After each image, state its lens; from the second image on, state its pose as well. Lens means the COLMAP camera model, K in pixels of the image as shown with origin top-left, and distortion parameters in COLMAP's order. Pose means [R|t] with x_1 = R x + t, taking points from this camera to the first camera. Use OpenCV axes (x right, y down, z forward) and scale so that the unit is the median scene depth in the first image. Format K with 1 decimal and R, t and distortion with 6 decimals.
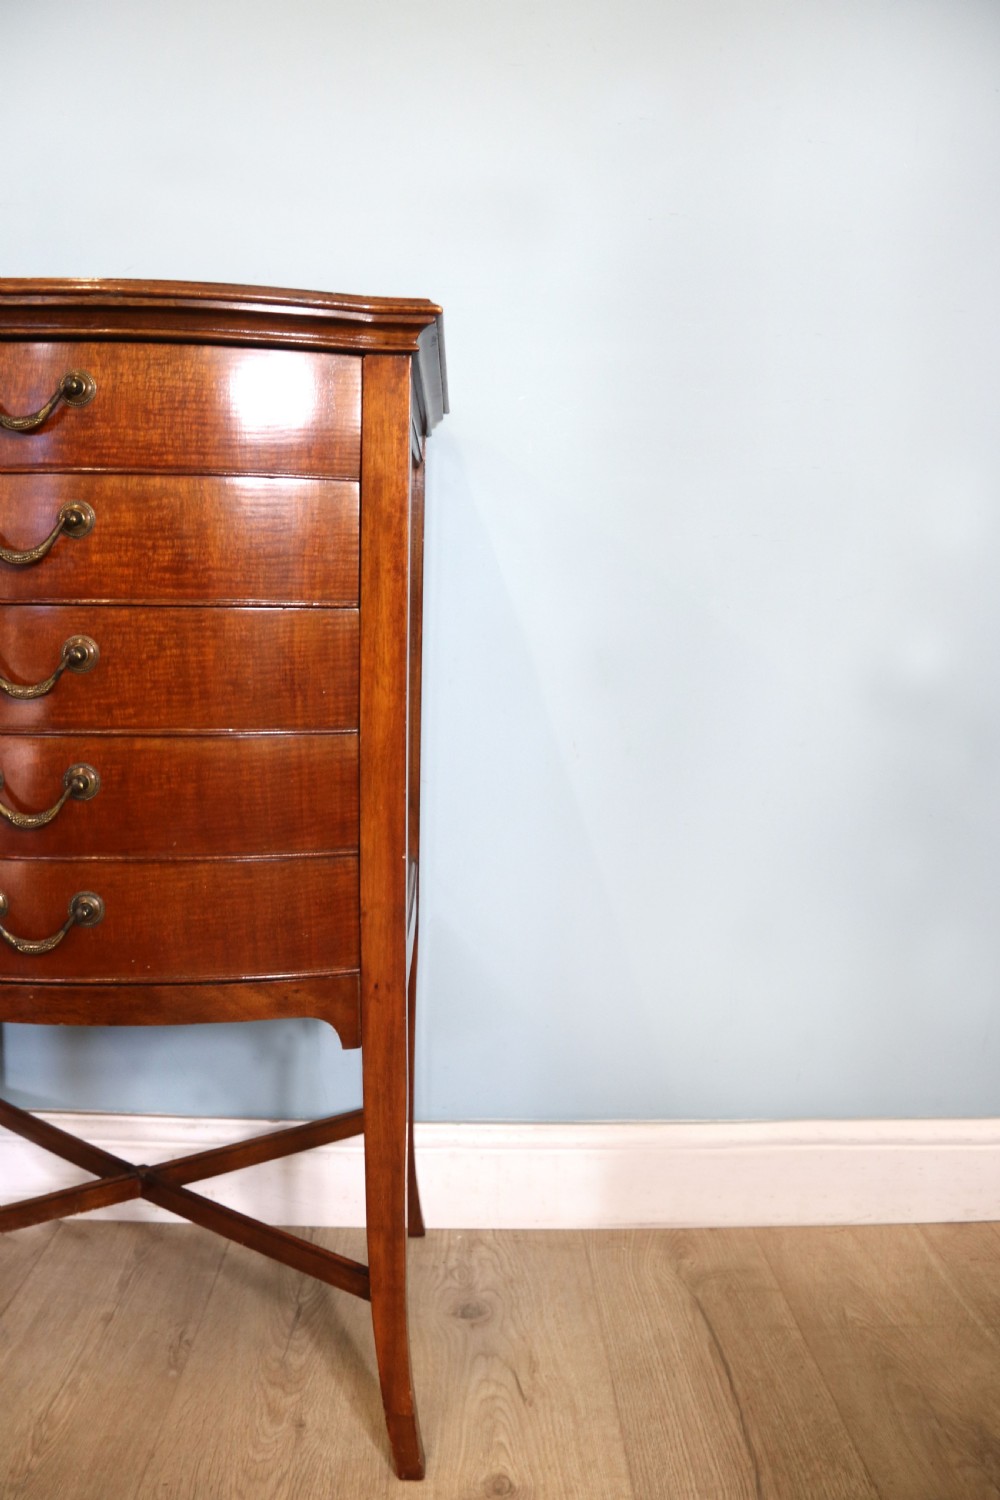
lens RADIAL K [[1209.9, 0, 500.0], [0, 1209.9, 750.0], [0, 0, 1]] dist [-0.183293, 0.126044]
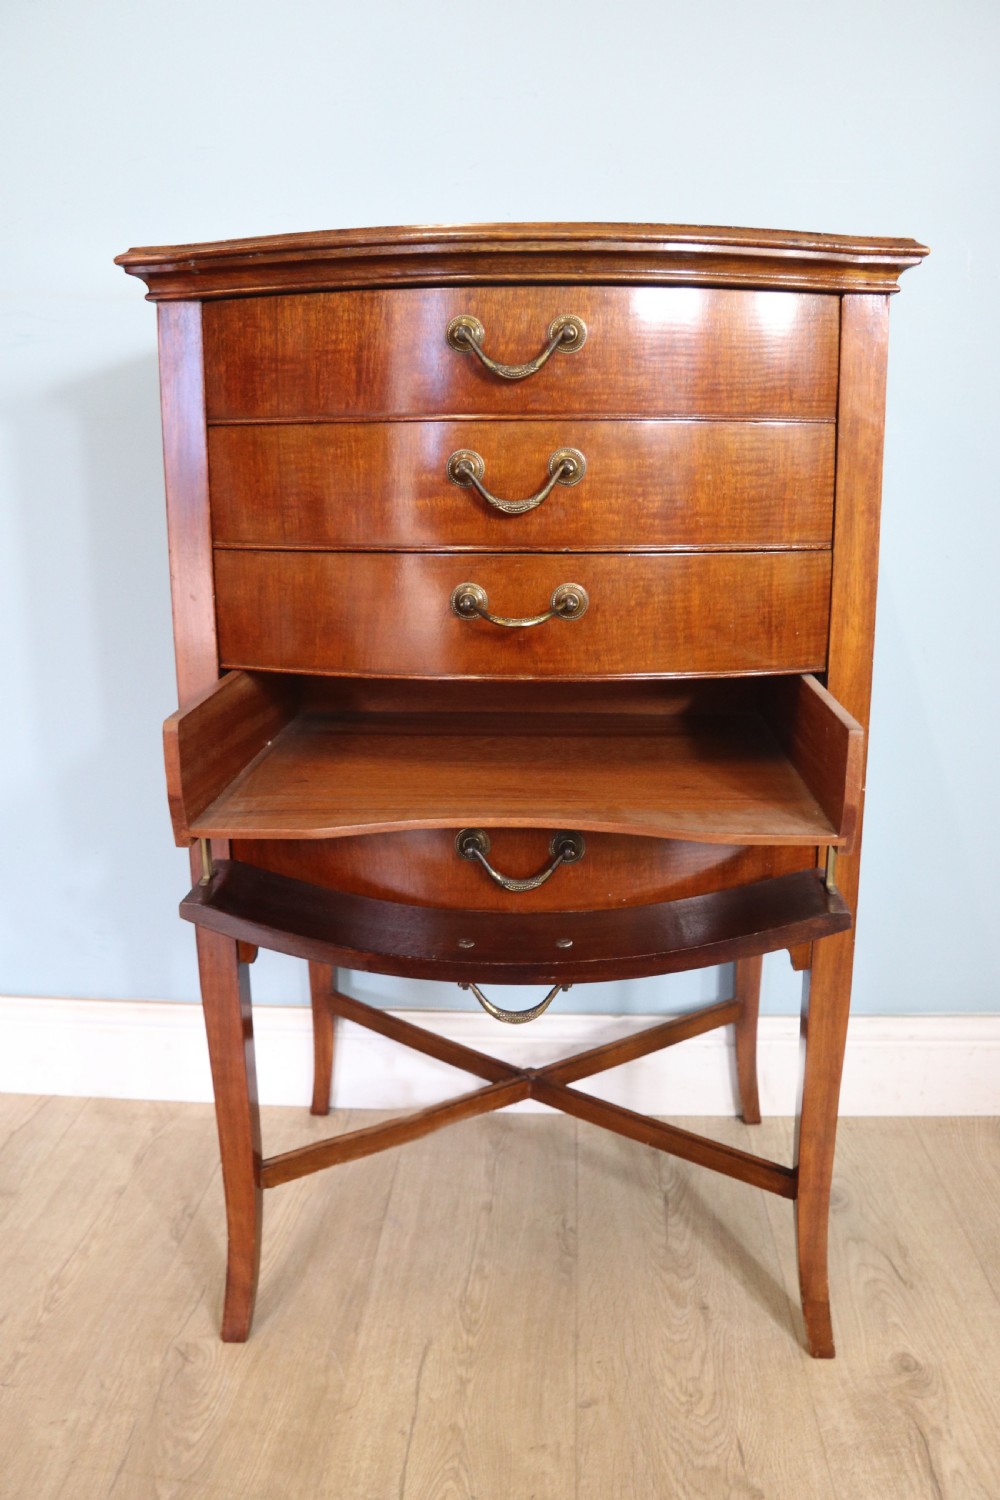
lens RADIAL K [[1240.3, 0, 500.0], [0, 1240.3, 750.0], [0, 0, 1]] dist [-0.184313, 0.119708]
pose [[0.995823, -0.004647, -0.091182, -0.292286], [0.016293, 0.991717, 0.127408, -0.082953], [0.089835, -0.128362, 0.987650, -0.057216]]
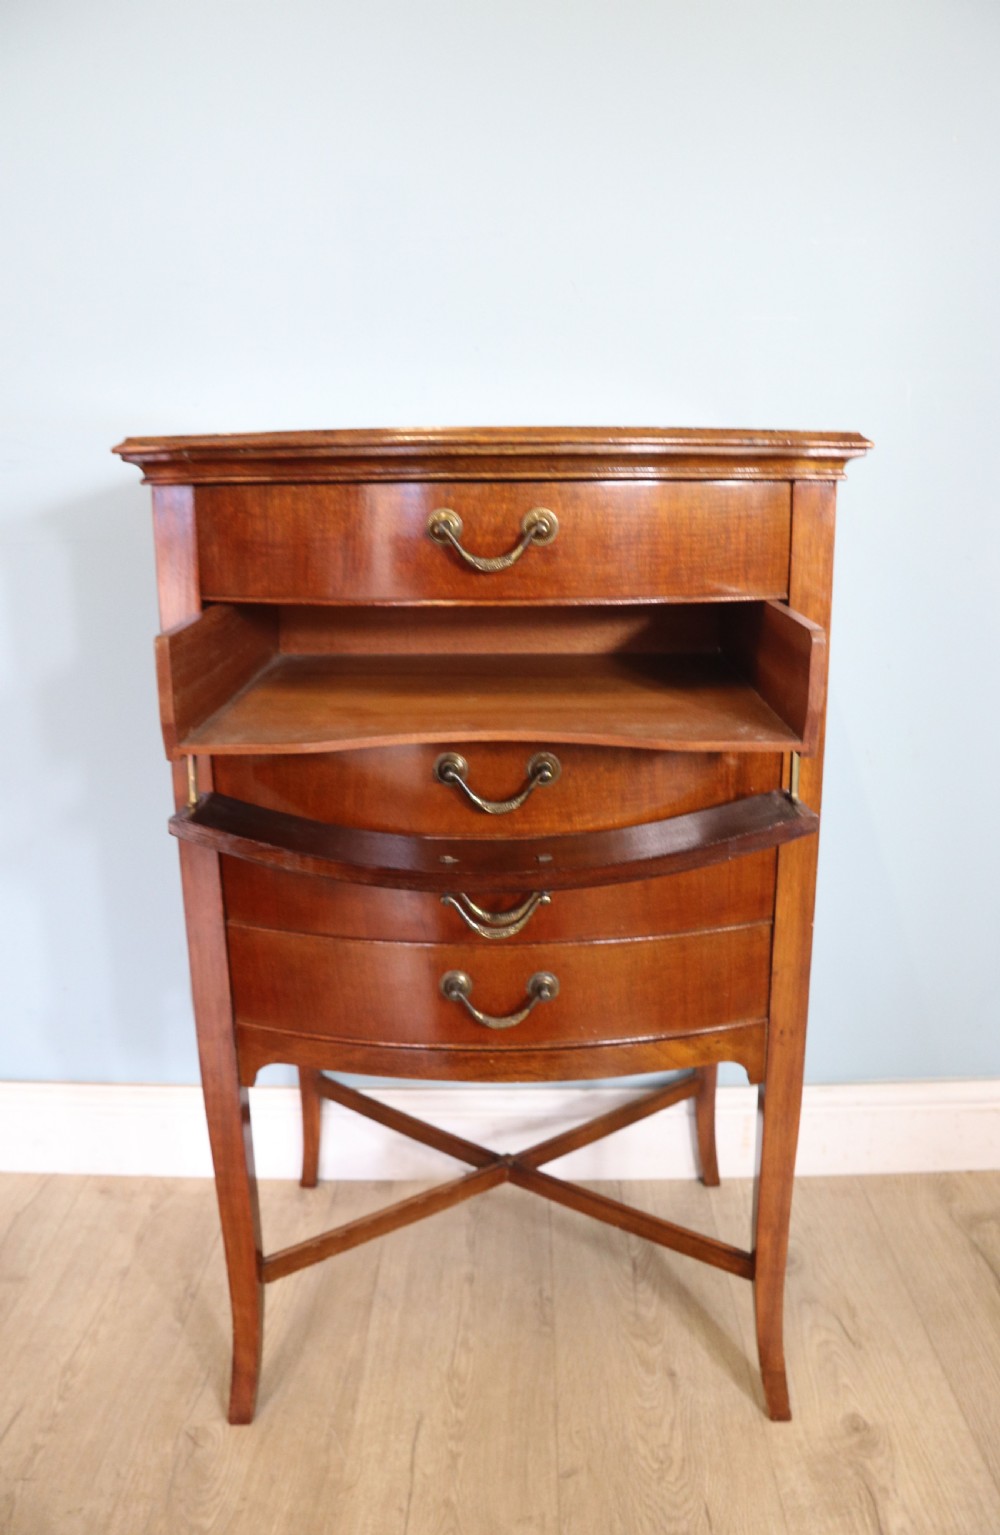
lens RADIAL K [[1206.5, 0, 518.8], [0, 1206.5, 757.4], [0, 0, 1]] dist [-0.183221, 0.116909]
pose [[0.998986, -0.017533, -0.041476, -0.303908], [0.023022, 0.990468, 0.135805, -0.223750], [0.038700, -0.136622, 0.989867, -0.095149]]
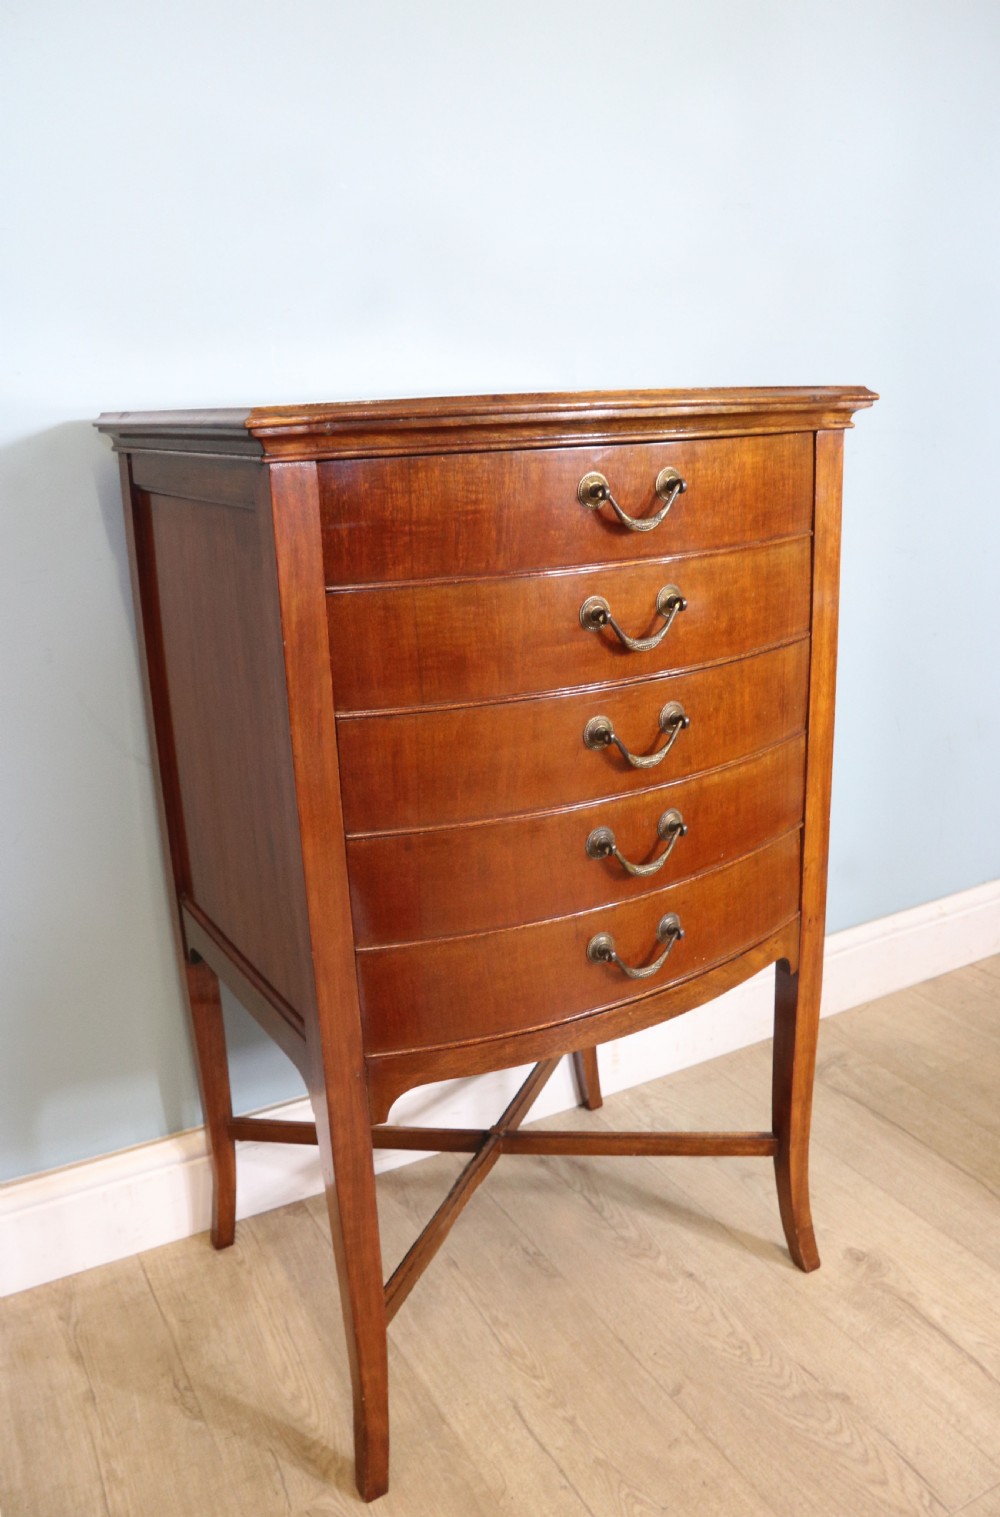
lens RADIAL K [[1249.2, 0, 508.4], [0, 1249.2, 751.7], [0, 0, 1]] dist [-0.184712, 0.123031]
pose [[0.869478, -0.190895, 0.455596, -0.957029], [0.110986, 0.974224, 0.196390, -0.276866], [-0.481342, -0.120192, 0.868253, 0.029744]]
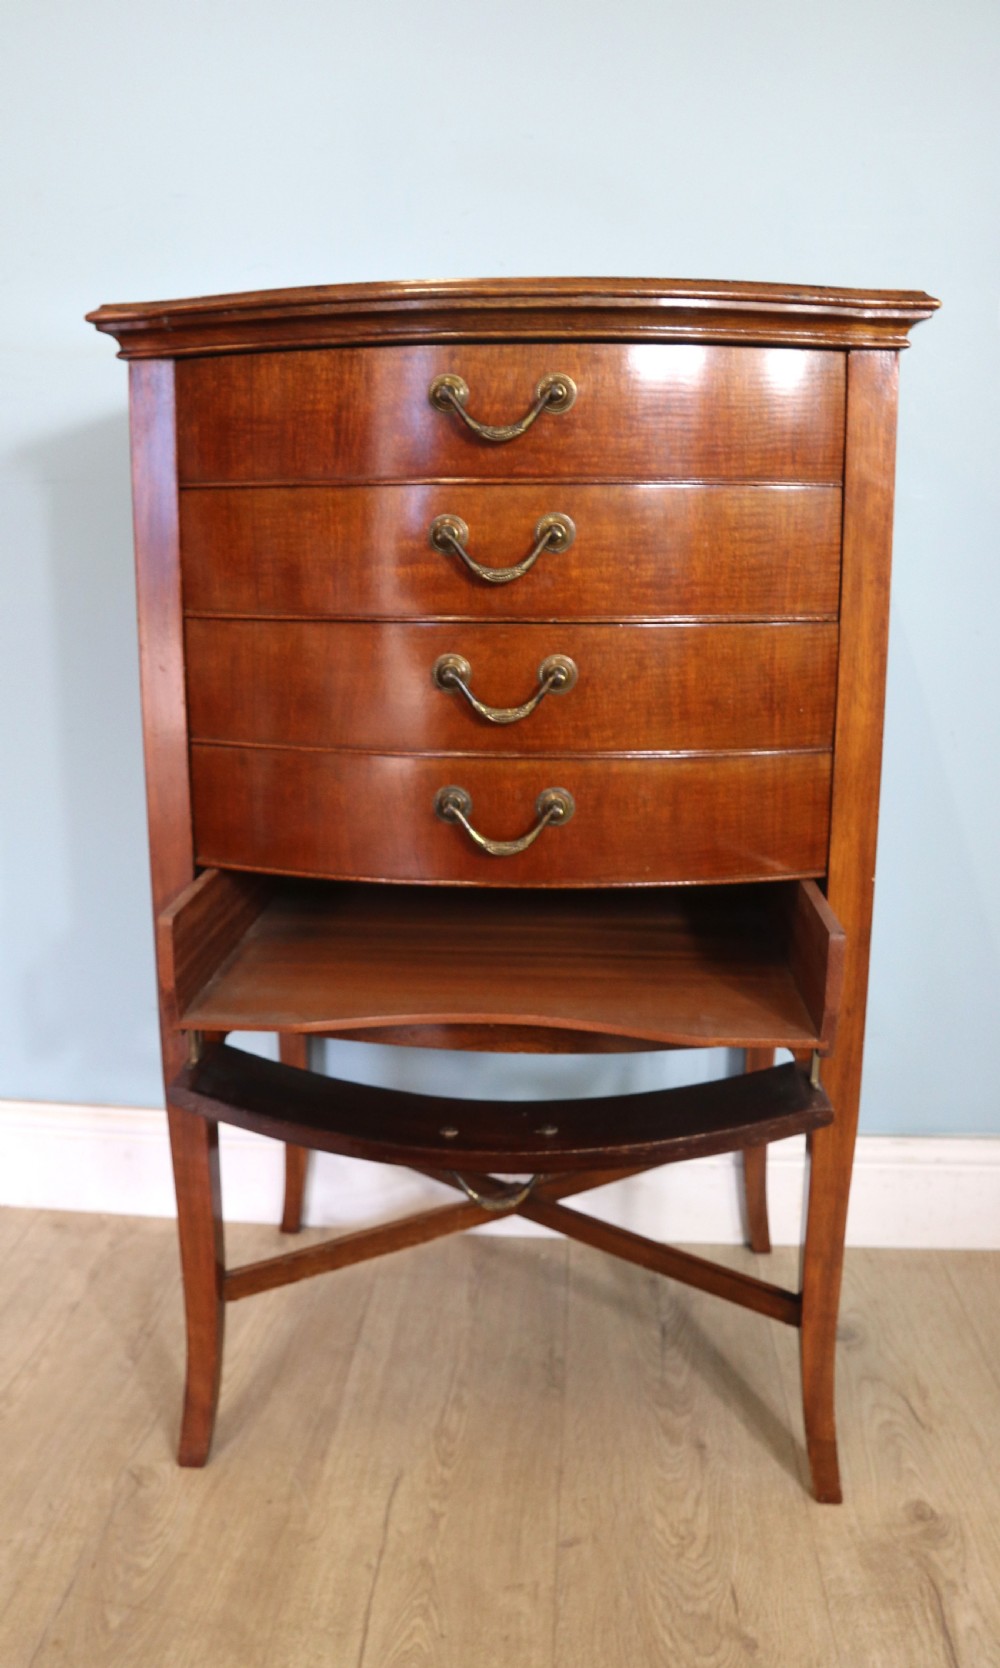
lens RADIAL K [[1388.0, 0, 430.1], [0, 1388.0, 816.0], [0, 0, 1]] dist [-0.186731, 0.117927]
pose [[0.989516, 0.003471, -0.144381, -0.270636], [0.011068, 0.994948, 0.099776, -0.073395], [0.143998, -0.100328, 0.984479, -0.113859]]
